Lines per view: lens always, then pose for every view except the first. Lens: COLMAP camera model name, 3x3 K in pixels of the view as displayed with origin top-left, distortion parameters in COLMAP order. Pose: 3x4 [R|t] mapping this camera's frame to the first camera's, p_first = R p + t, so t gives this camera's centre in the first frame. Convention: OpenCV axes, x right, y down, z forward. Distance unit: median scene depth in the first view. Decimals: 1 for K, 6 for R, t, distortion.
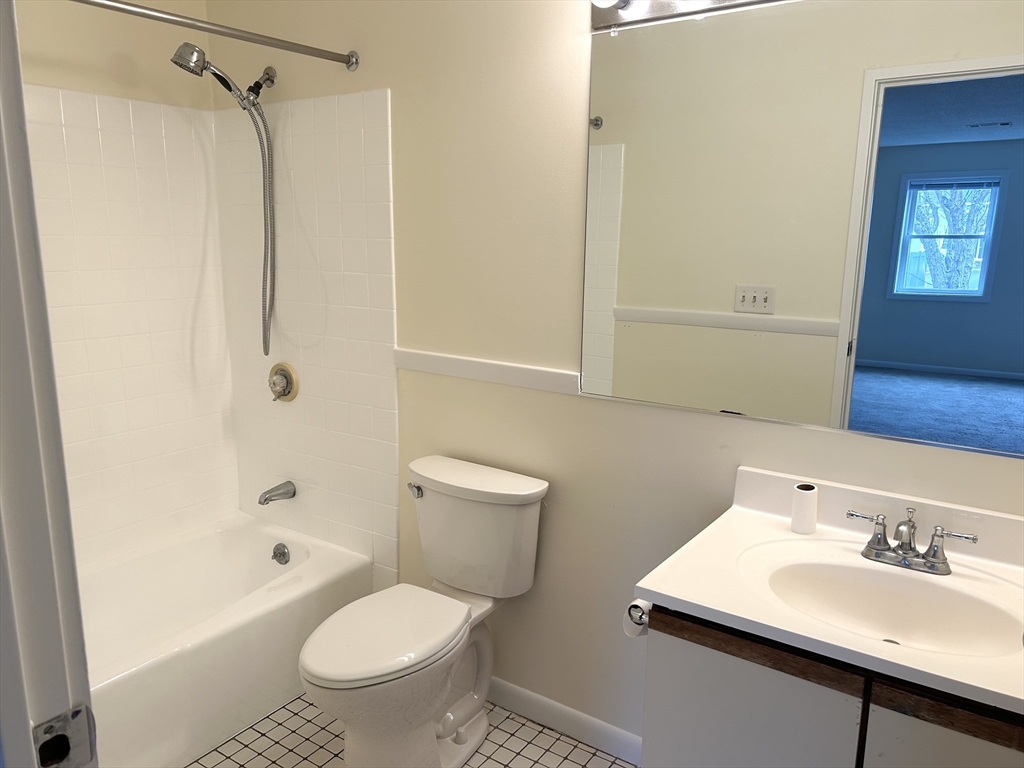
lens RADIAL K [[766.1, 0, 514.7], [0, 766.1, 386.4], [0, 0, 1]] dist [0.064169, -0.062693]
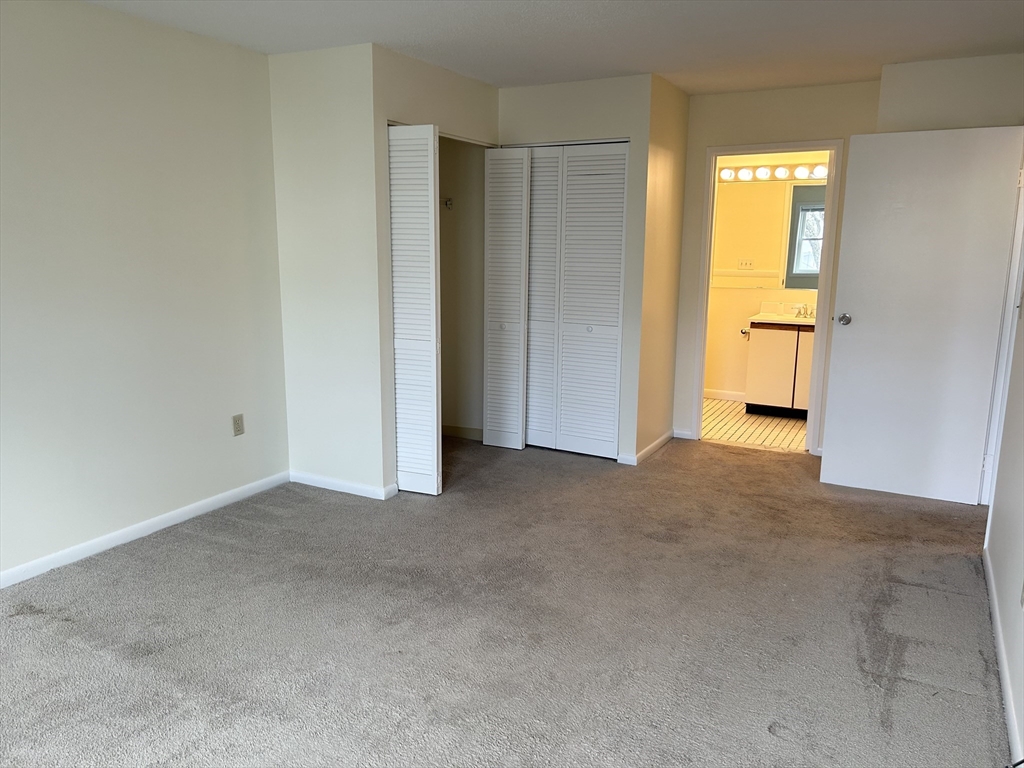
lens RADIAL K [[766.1, 0, 514.7], [0, 766.1, 386.4], [0, 0, 1]] dist [0.064169, -0.062693]
pose [[0.993370, -0.023410, 0.112556, -0.321313], [0.023841, 0.999713, -0.002484, 0.120591], [-0.112466, 0.005151, 0.993642, -0.621406]]
